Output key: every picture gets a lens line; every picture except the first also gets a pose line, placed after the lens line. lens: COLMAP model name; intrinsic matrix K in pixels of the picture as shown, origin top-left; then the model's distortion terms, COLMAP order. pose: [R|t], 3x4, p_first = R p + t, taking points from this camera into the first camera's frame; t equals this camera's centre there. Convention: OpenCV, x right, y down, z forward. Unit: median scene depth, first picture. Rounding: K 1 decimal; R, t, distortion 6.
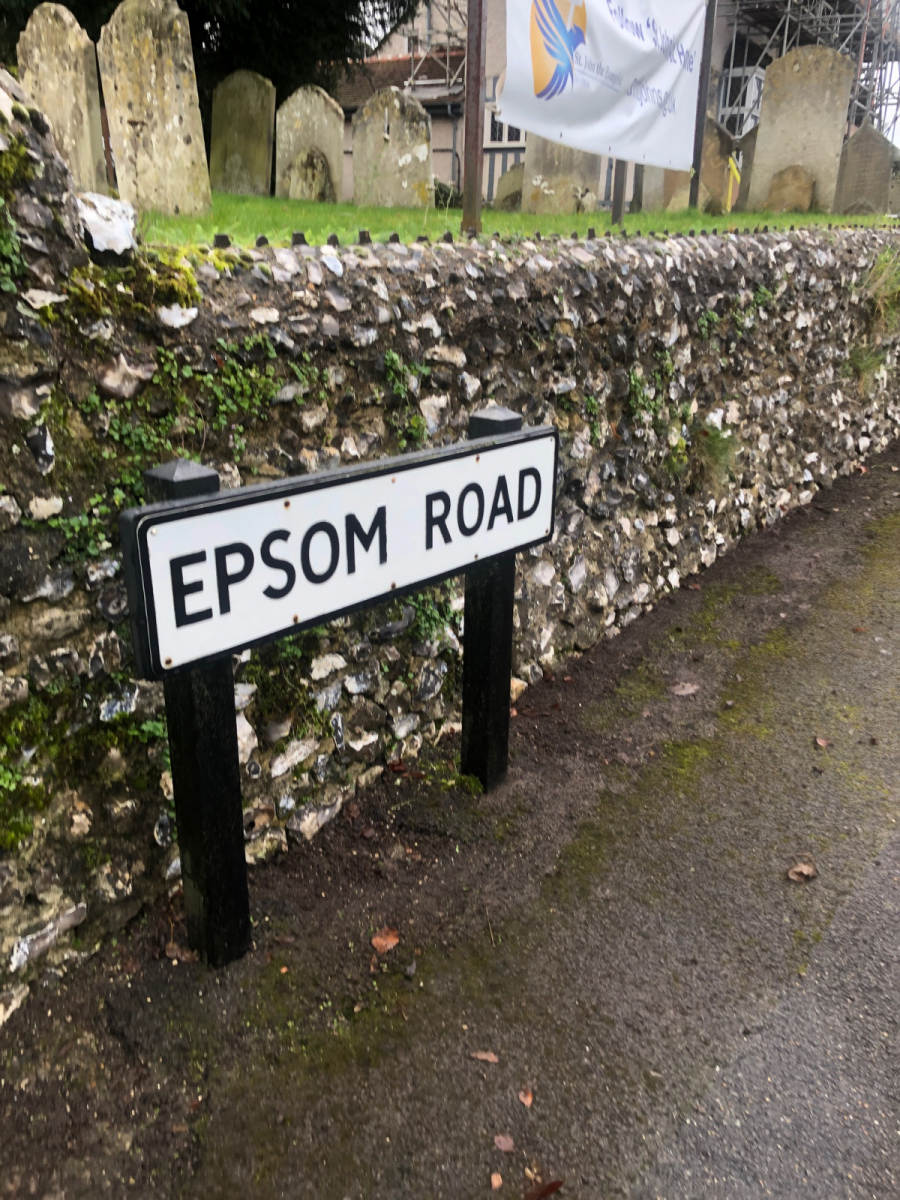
lens RADIAL K [[981.6, 0, 450.0], [0, 981.6, 600.0], [0, 0, 1]] dist [0.049650, 0.007250]
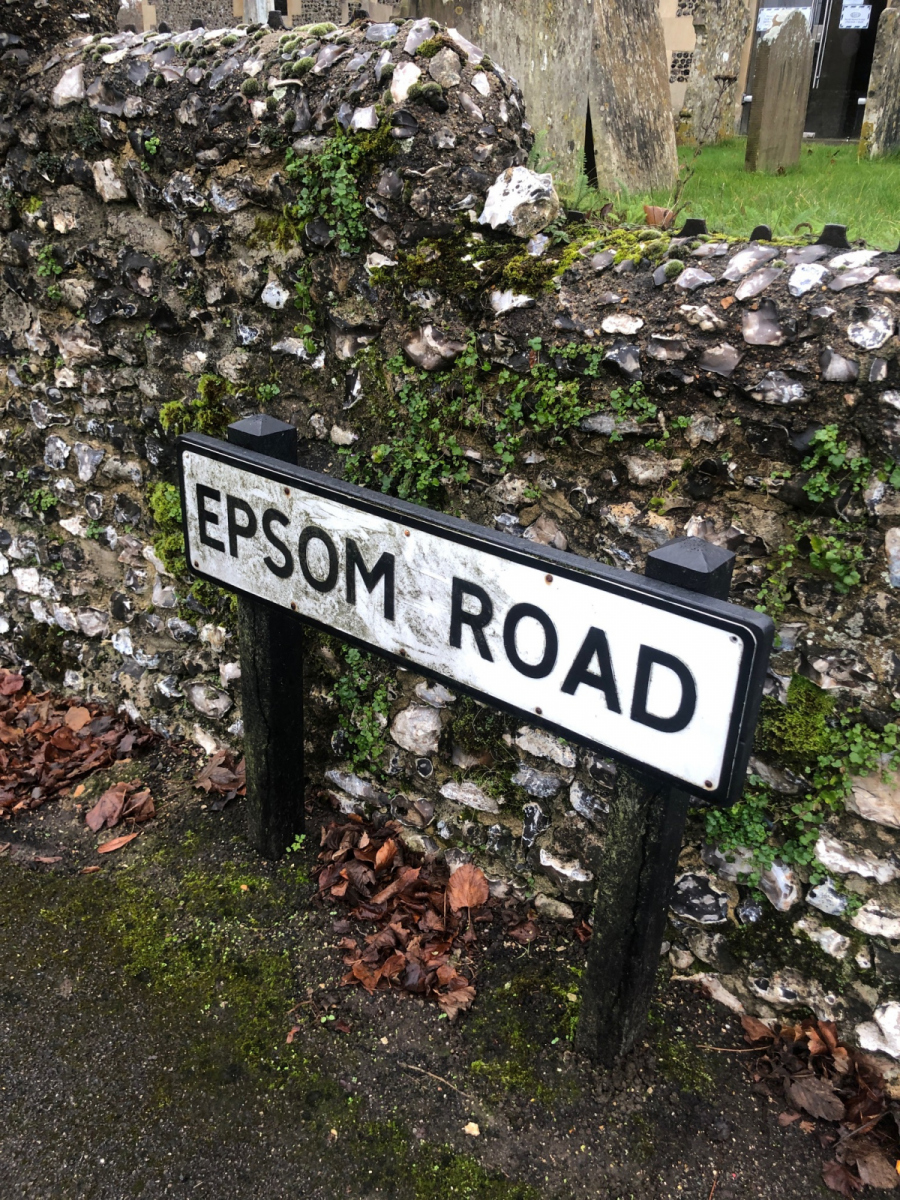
lens RADIAL K [[981.6, 0, 450.0], [0, 981.6, 600.0], [0, 0, 1]] dist [0.049650, 0.007250]
pose [[0.046230, 0.425052, -0.903988, 0.717140], [-0.379145, 0.844705, 0.377787, -0.406288], [0.924182, 0.325277, 0.200207, 0.917882]]
